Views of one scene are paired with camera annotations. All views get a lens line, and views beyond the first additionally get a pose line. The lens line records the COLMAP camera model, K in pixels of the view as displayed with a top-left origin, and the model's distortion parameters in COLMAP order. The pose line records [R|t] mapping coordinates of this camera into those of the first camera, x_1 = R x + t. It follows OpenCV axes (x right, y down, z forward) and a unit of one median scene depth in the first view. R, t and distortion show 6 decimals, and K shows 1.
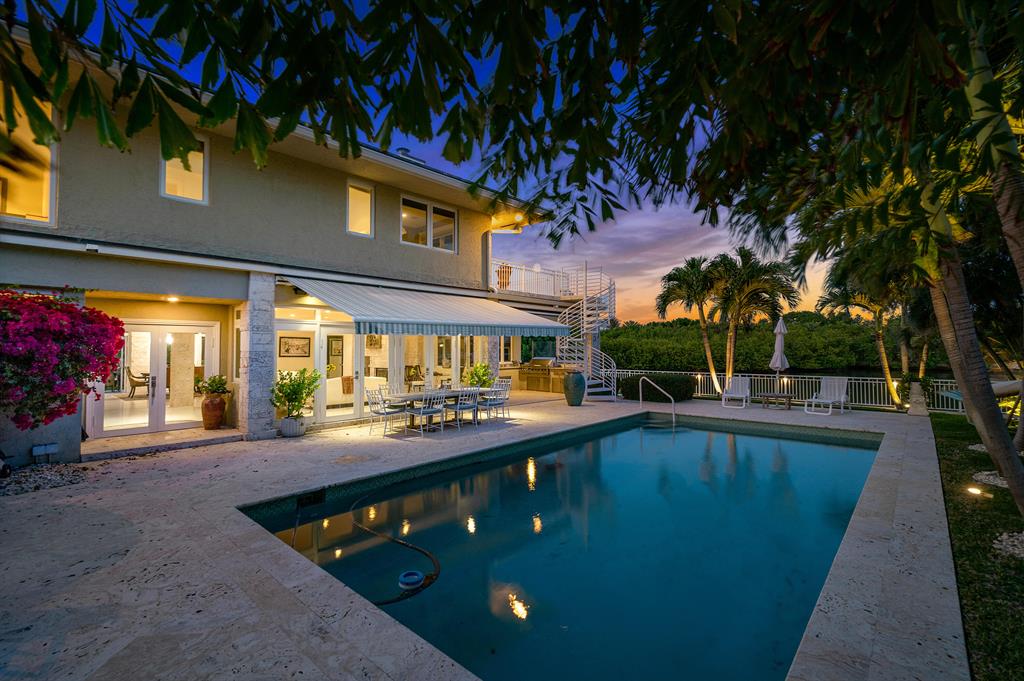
lens RADIAL K [[485.0, 0, 518.9], [0, 485.0, 335.3], [0, 0, 1]] dist [-0.004077, -0.000522]
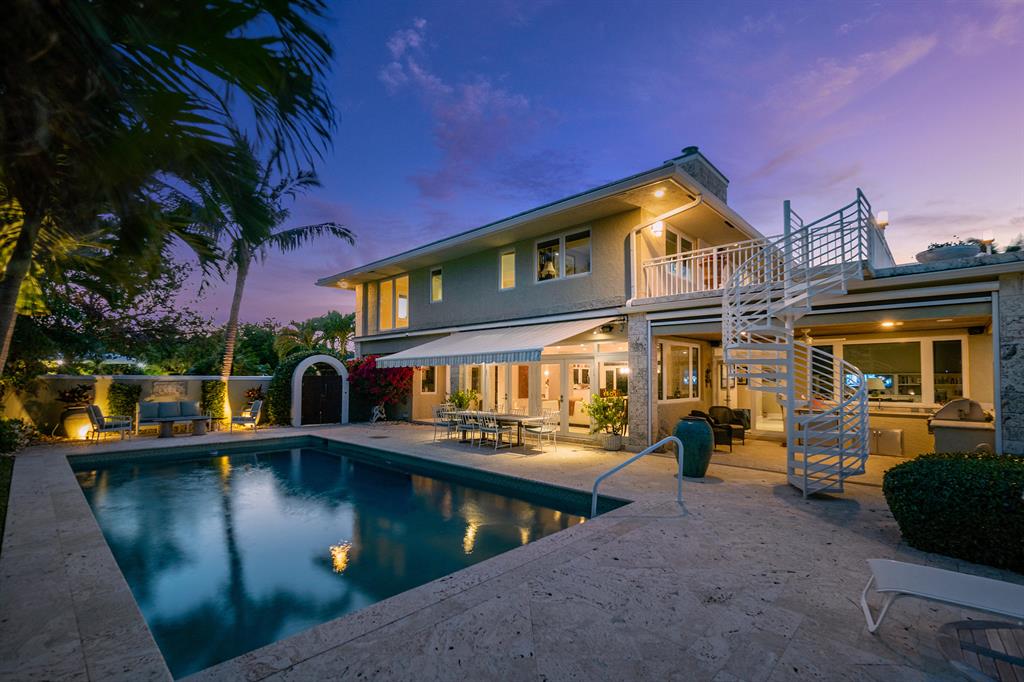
lens RADIAL K [[442.8, 0, 511.2], [0, 442.8, 367.9], [0, 0, 1]] dist [-0.001521, -0.000126]
pose [[-0.025636, -0.020612, -0.999459, 0.743785], [0.027419, 0.999397, -0.021314, 0.025375], [0.999295, -0.027951, -0.025056, 0.902839]]
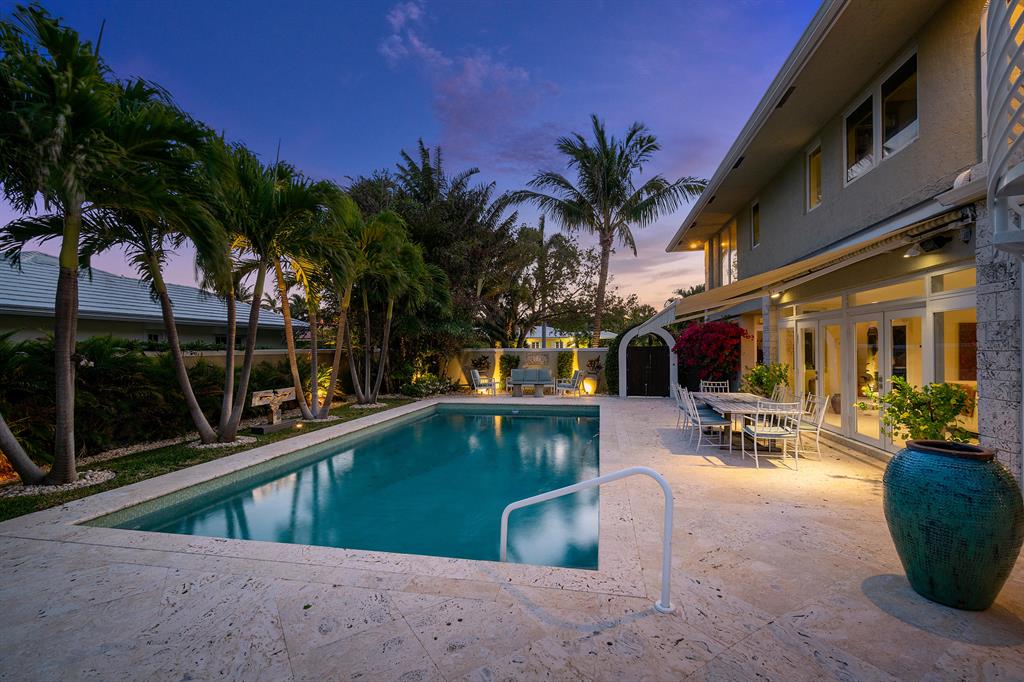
lens RADIAL K [[457.9, 0, 528.9], [0, 457.9, 349.1], [0, 0, 1]] dist [0.005693, 0.000371]
pose [[-0.853156, 0.008667, -0.521584, 0.445921], [0.026218, 0.999311, -0.026280, 0.037069], [0.520997, -0.036096, -0.852795, 1.225823]]
